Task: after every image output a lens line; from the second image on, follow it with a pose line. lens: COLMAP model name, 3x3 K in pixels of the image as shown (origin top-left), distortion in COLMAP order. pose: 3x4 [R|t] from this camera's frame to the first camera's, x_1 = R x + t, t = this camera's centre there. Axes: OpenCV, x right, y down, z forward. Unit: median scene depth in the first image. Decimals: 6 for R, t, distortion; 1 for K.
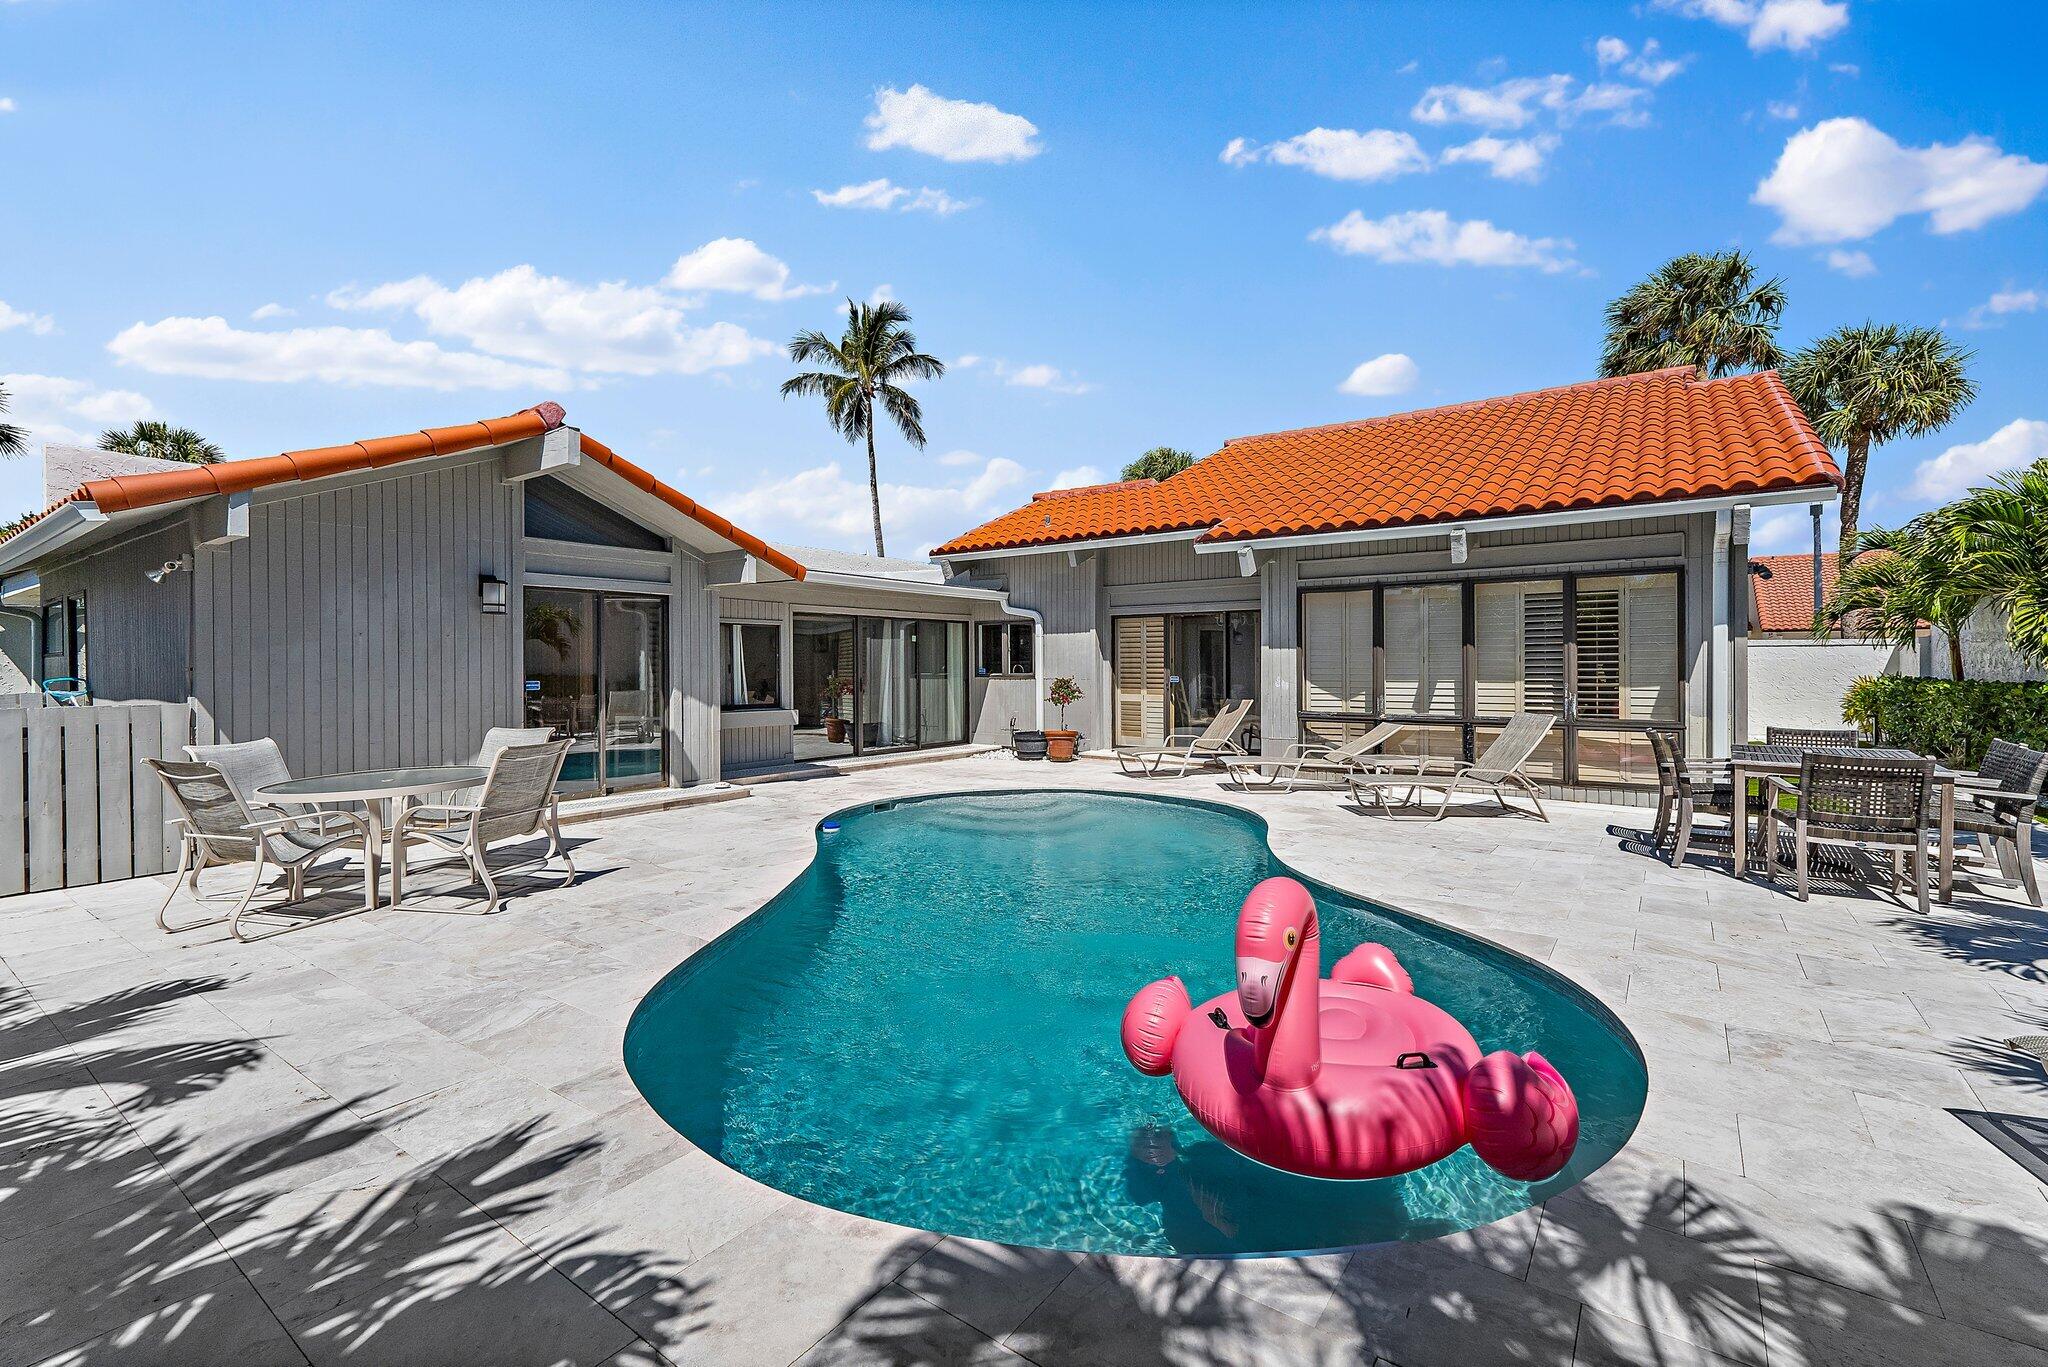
lens RADIAL K [[878.4, 0, 1025.0], [0, 878.4, 665.4], [0, 0, 1]] dist [0.004076, -0.000460]
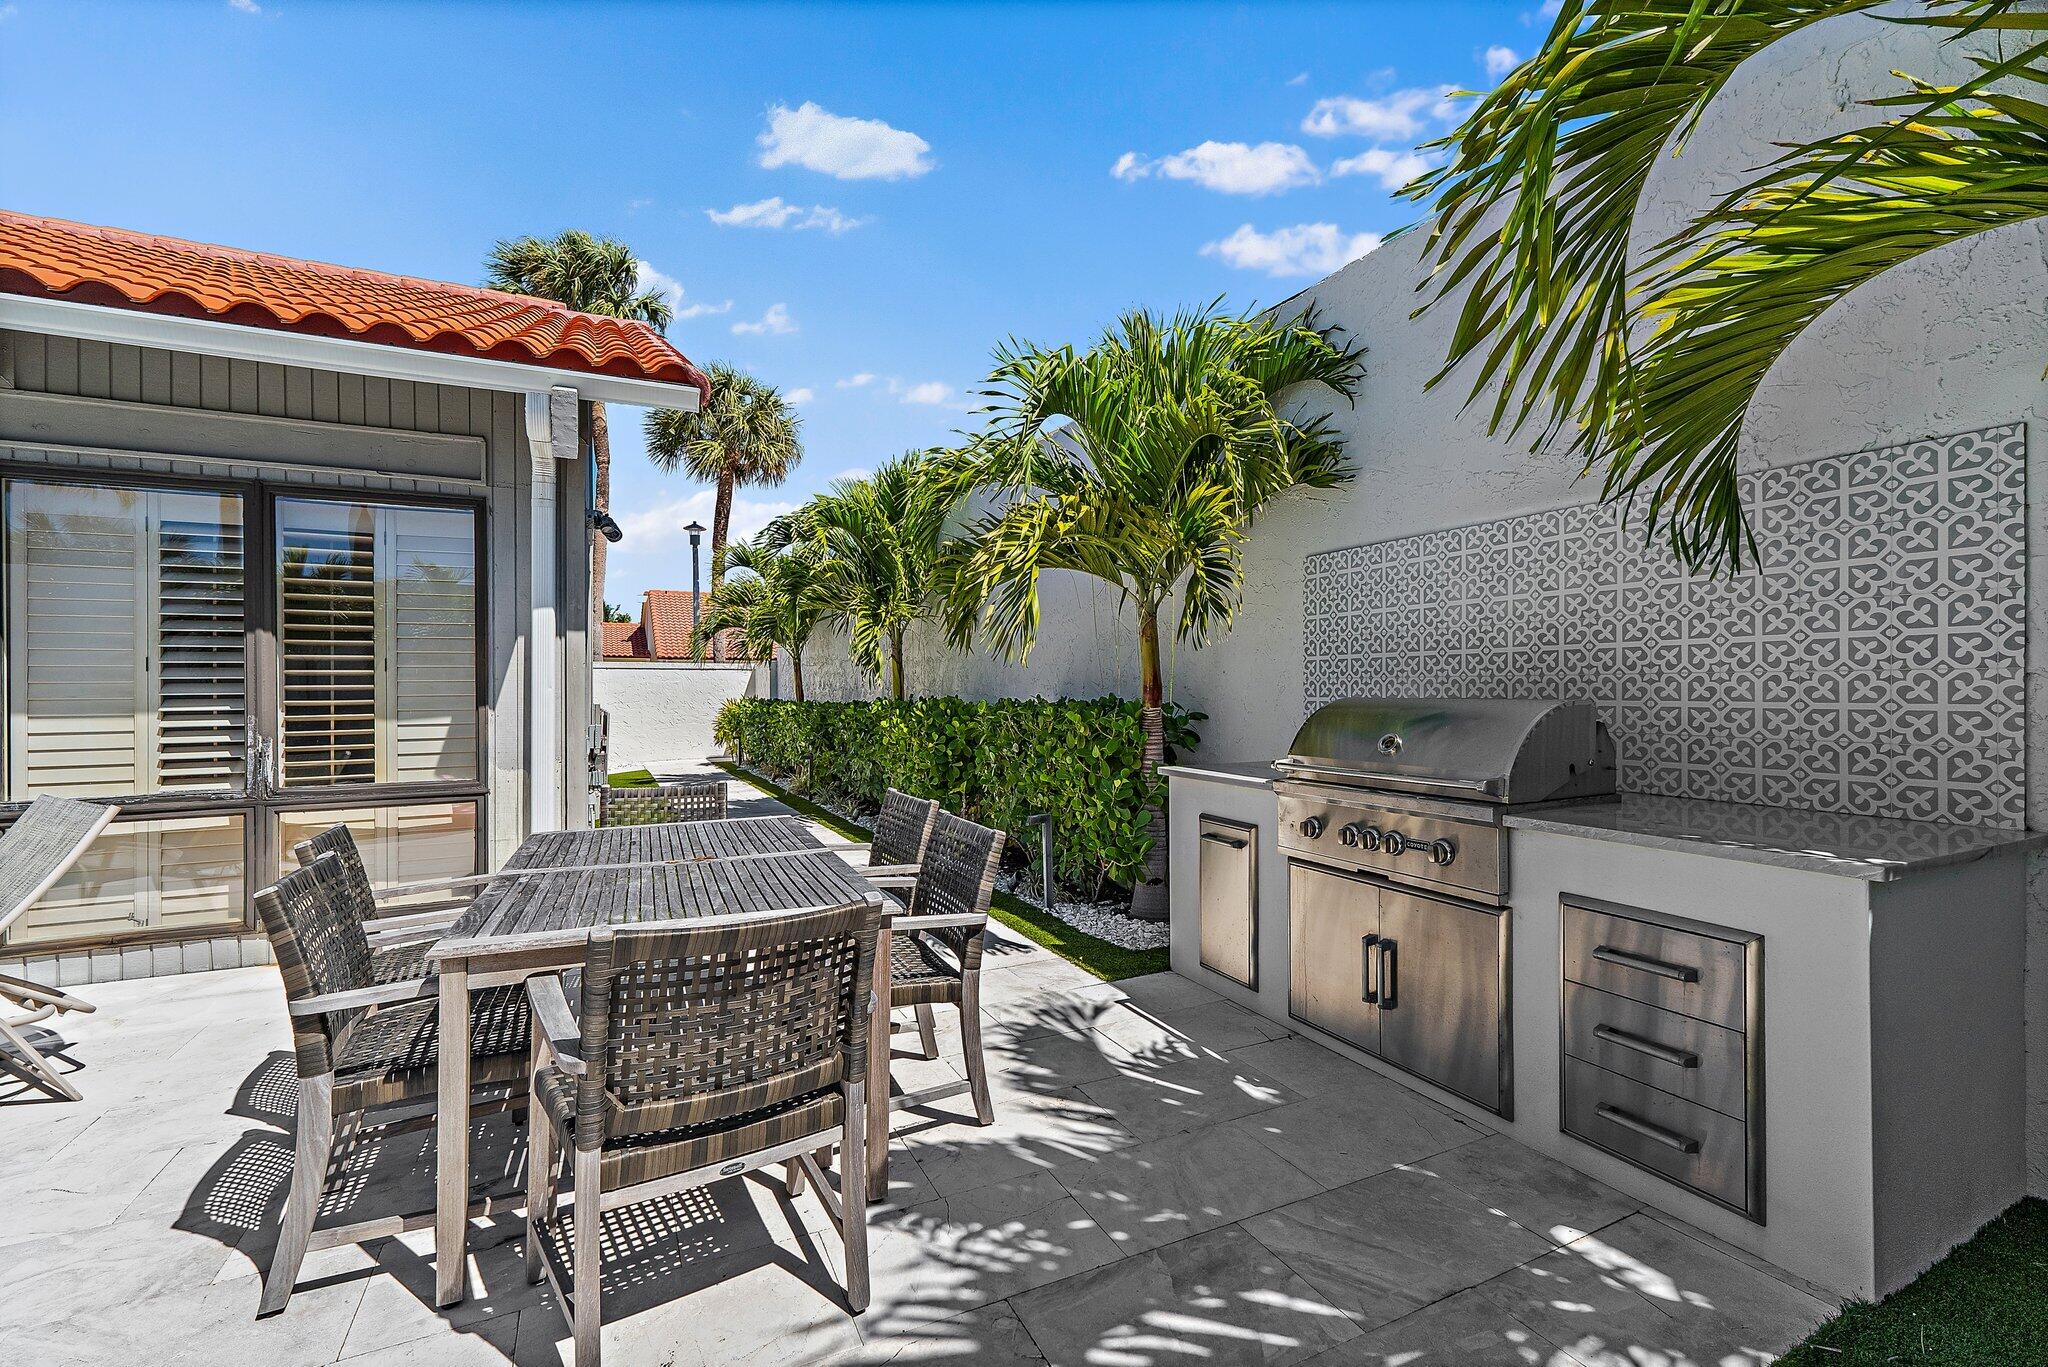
lens RADIAL K [[910.3, 0, 1030.6], [0, 910.3, 684.9], [0, 0, 1]] dist [0.003456, 0.000137]
pose [[0.471377, 0.003293, 0.881925, 0.378378], [0.004898, 0.999968, -0.006352, 0.008797], [-0.881918, 0.007314, 0.471346, 0.399997]]
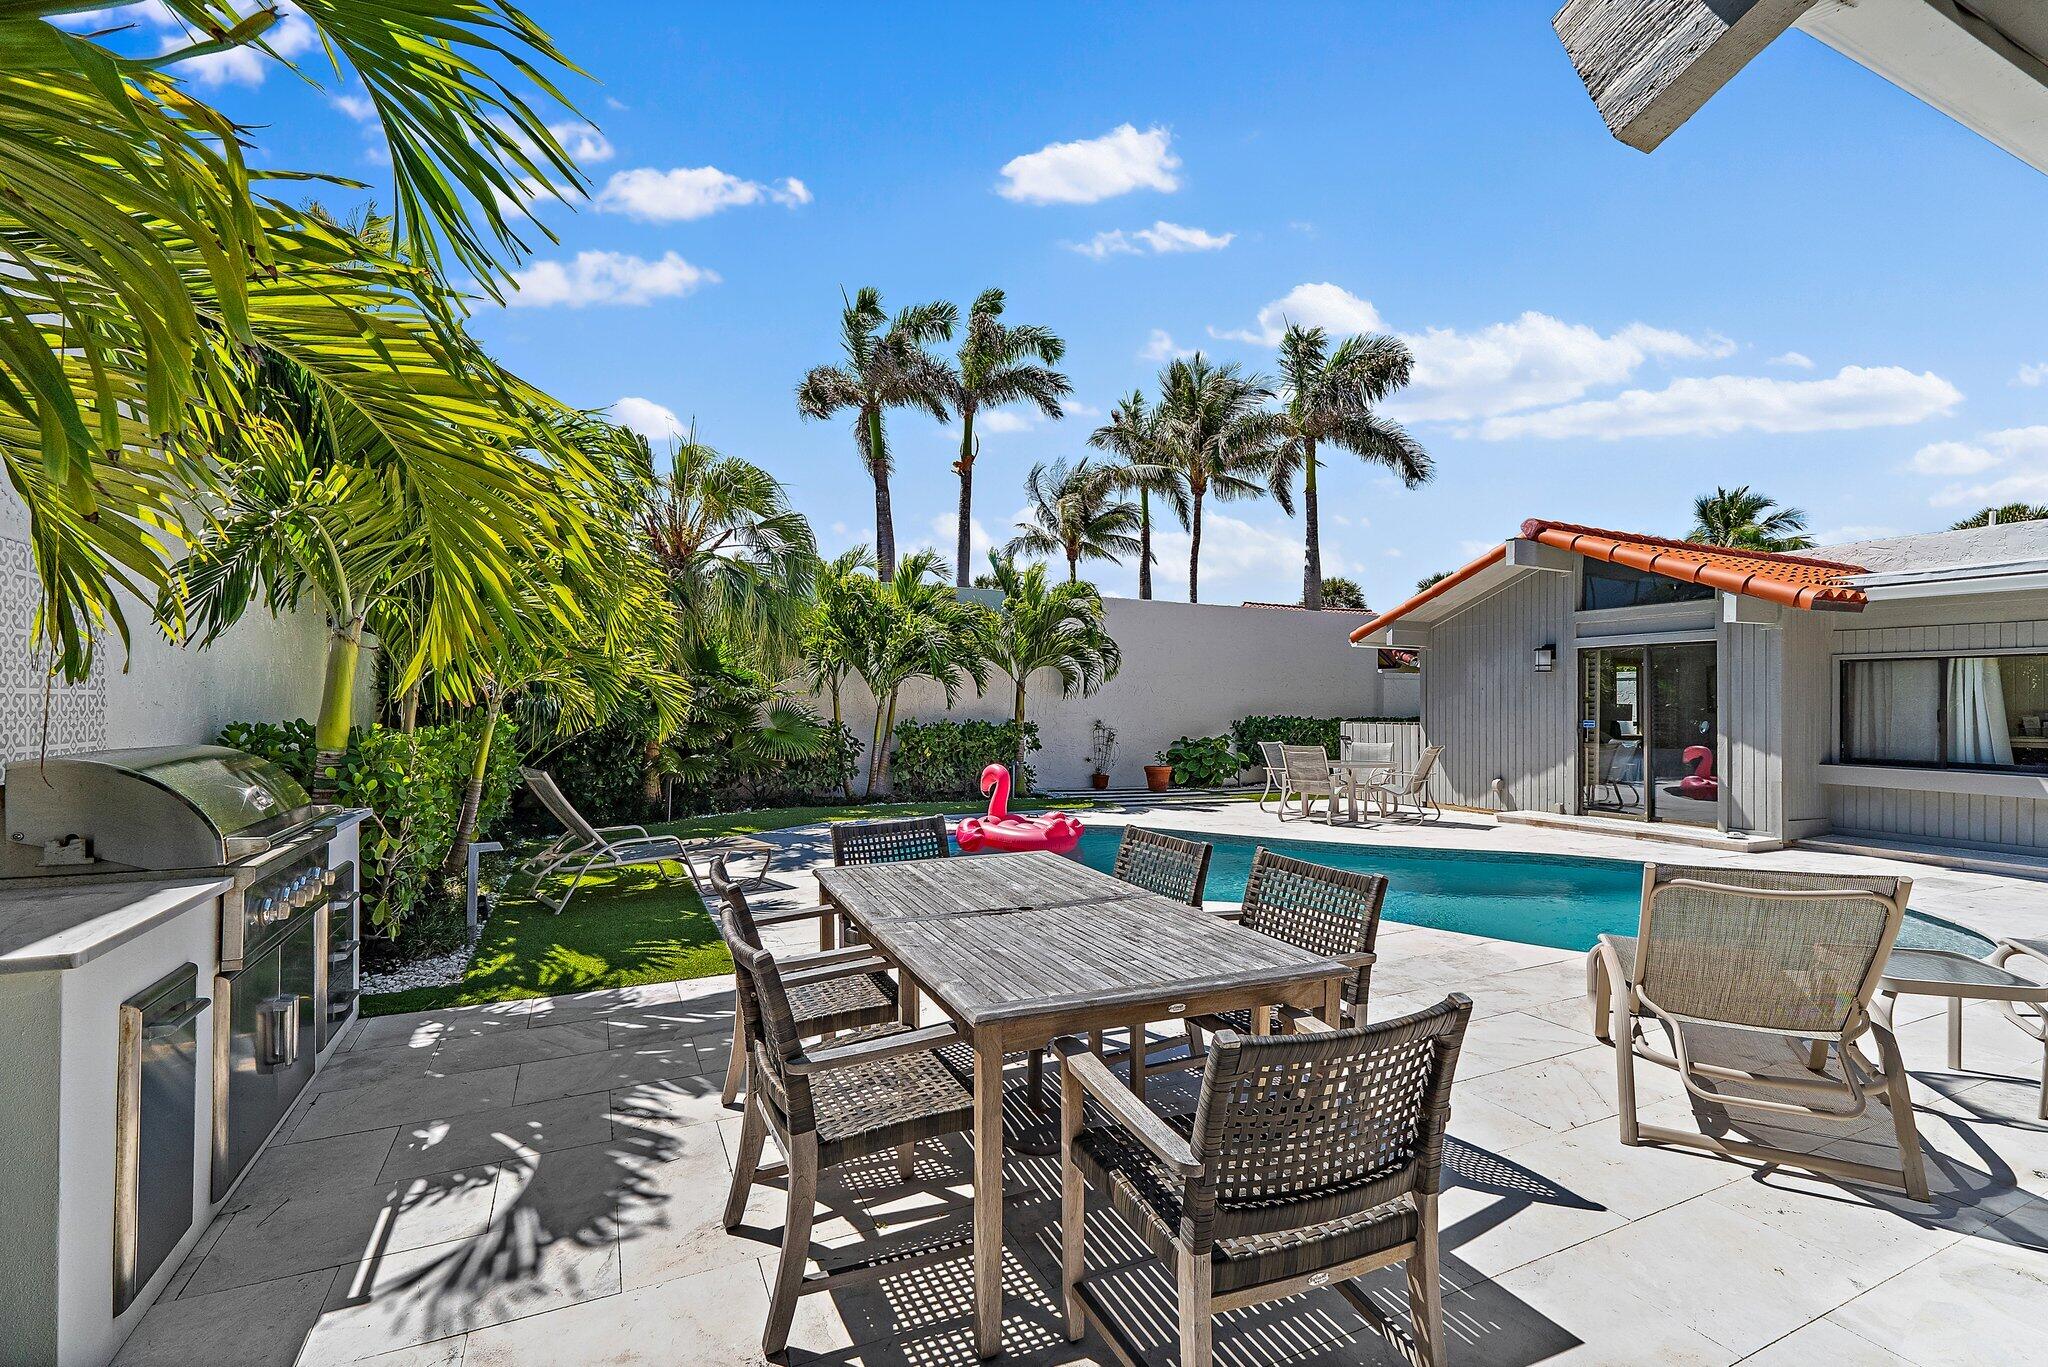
lens RADIAL K [[878.4, 0, 1014.6], [0, 878.4, 692.6], [0, 0, 1]] dist [0.004076, -0.000460]
pose [[-0.487705, -0.011141, -0.872938, 1.143562], [-0.007201, 0.999936, -0.008738, -0.007135], [0.872979, 0.002024, -0.487754, 1.035016]]
